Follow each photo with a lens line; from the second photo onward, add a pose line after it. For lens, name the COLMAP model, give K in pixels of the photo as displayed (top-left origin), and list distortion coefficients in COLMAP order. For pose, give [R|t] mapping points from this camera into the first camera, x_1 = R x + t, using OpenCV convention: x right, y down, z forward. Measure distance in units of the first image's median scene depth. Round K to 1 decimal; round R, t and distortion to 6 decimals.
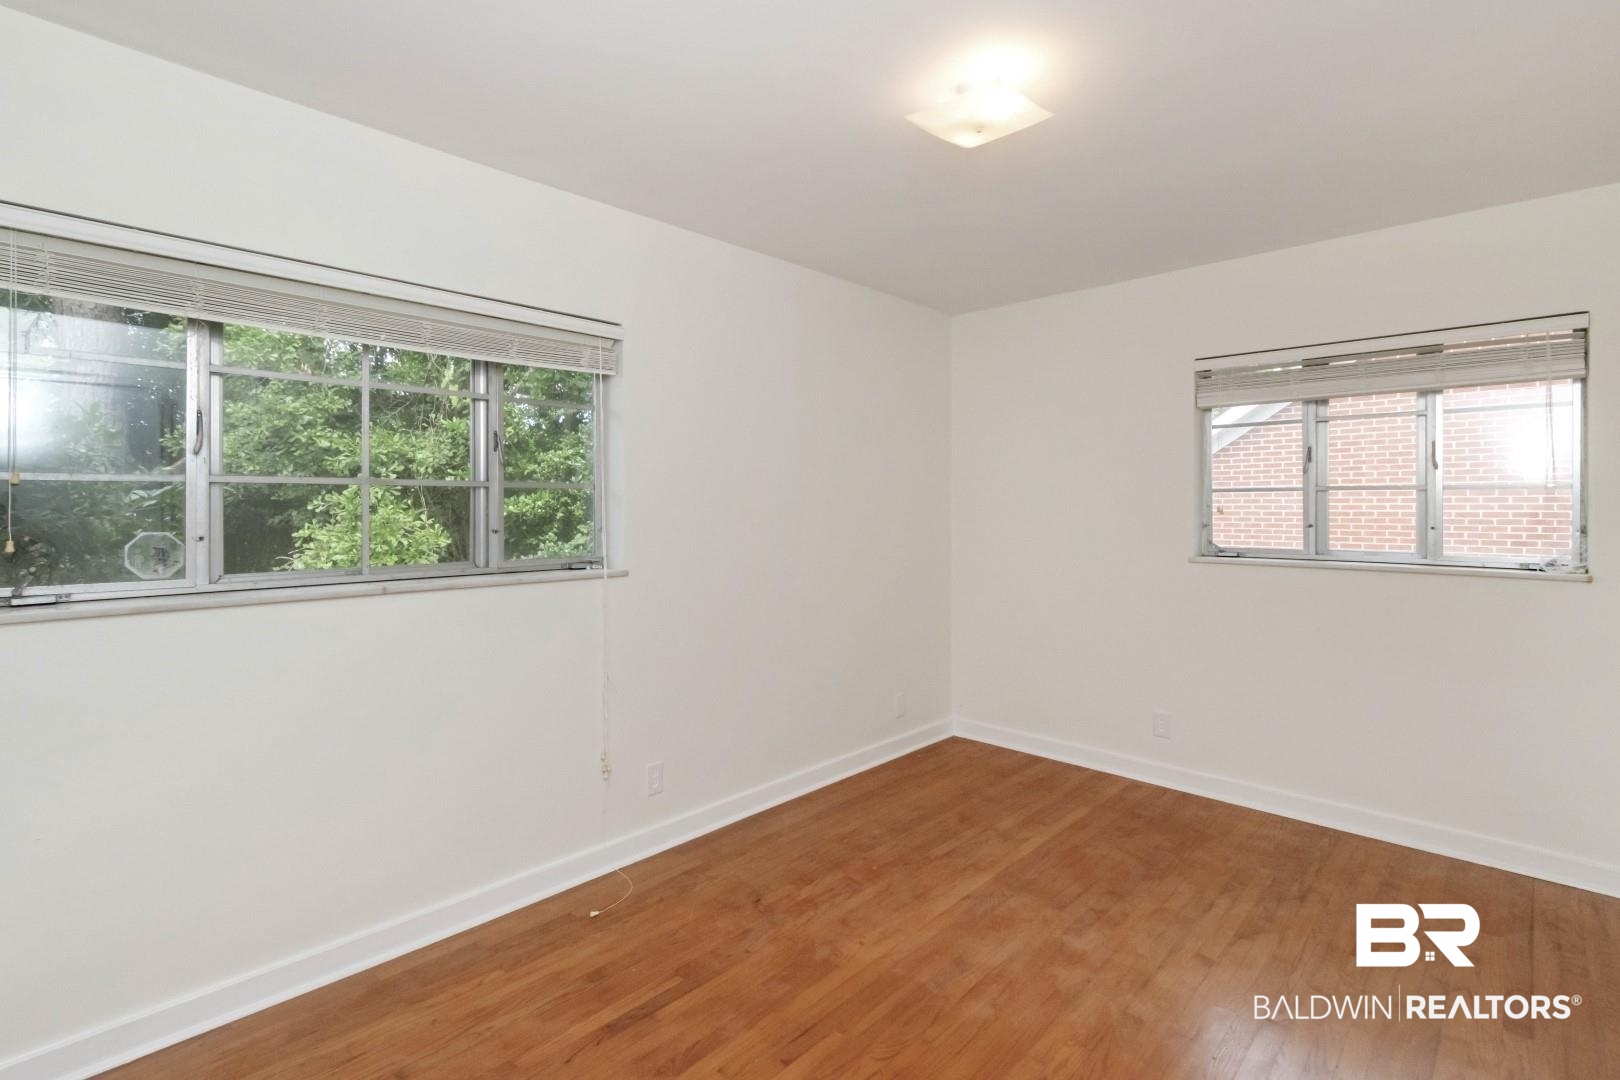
lens RADIAL K [[760.3, 0, 810.8], [0, 760.3, 511.0], [0, 0, 1]] dist [-0.000707, 0.000109]
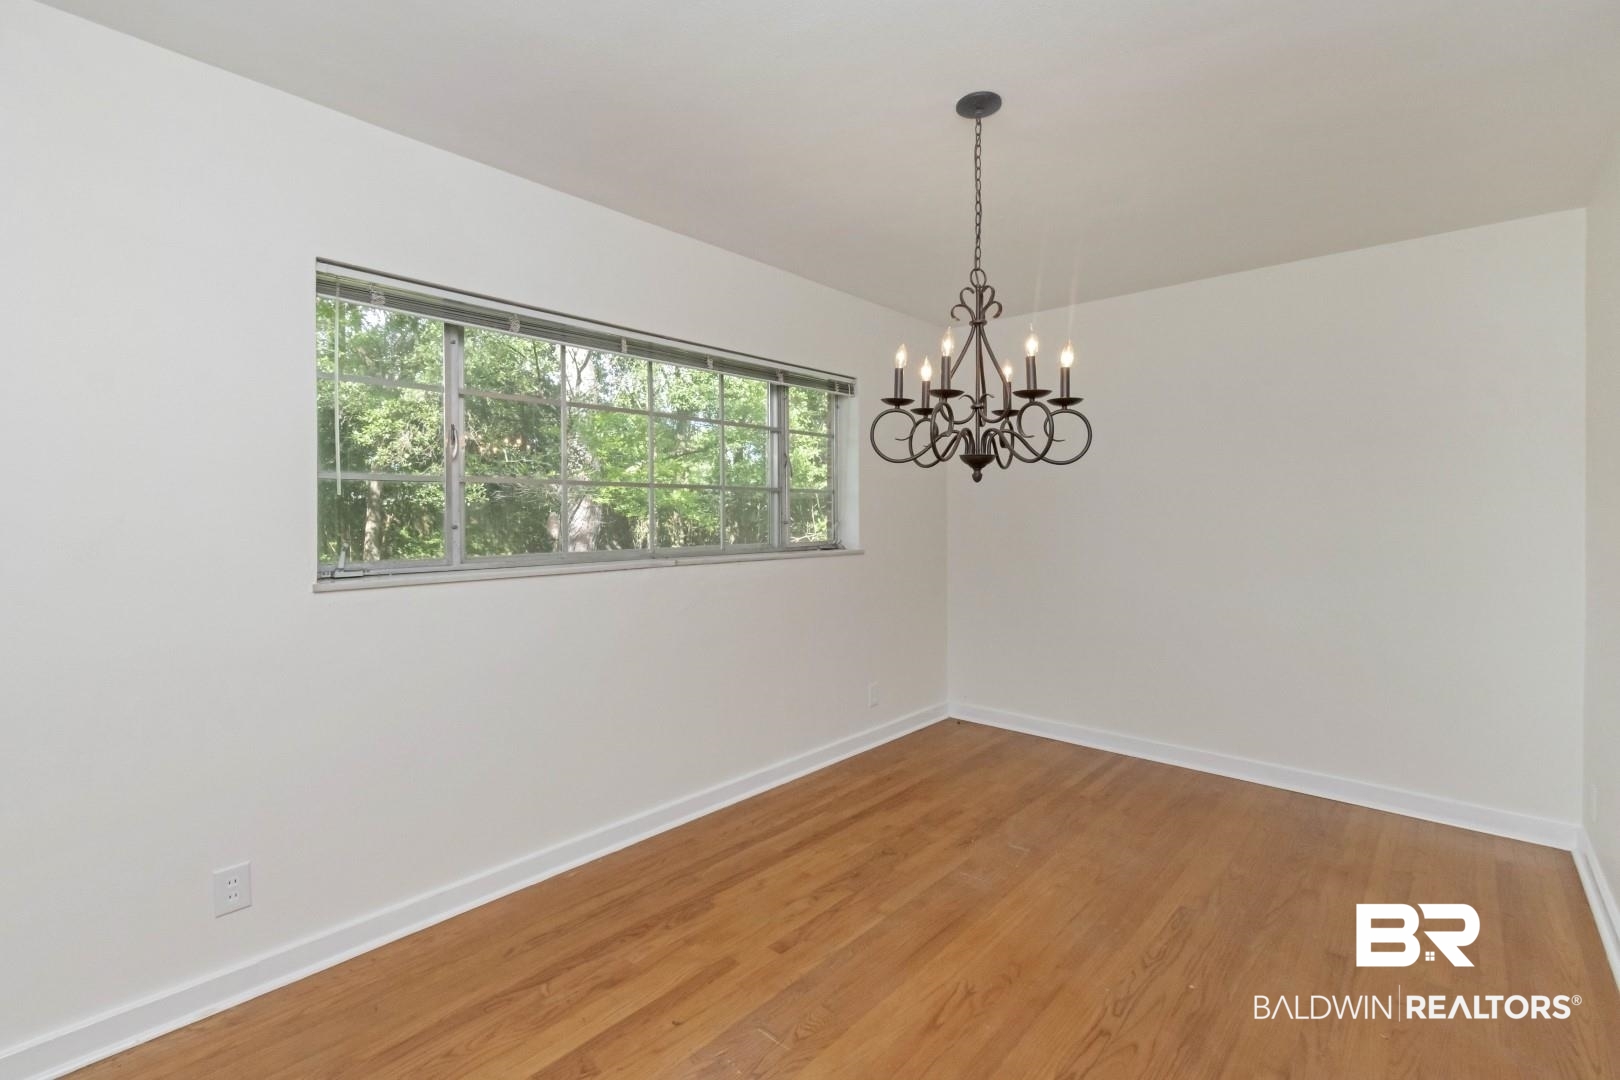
lens RADIAL K [[749.6, 0, 810.0], [0, 749.6, 540.0], [0, 0, 1]] dist [0.024793, -0.000282]
pose [[0.999069, 0.006899, 0.042589, -0.077630], [-0.008519, 0.999242, 0.037990, 0.001297], [-0.042295, -0.038317, 0.998370, -0.078483]]
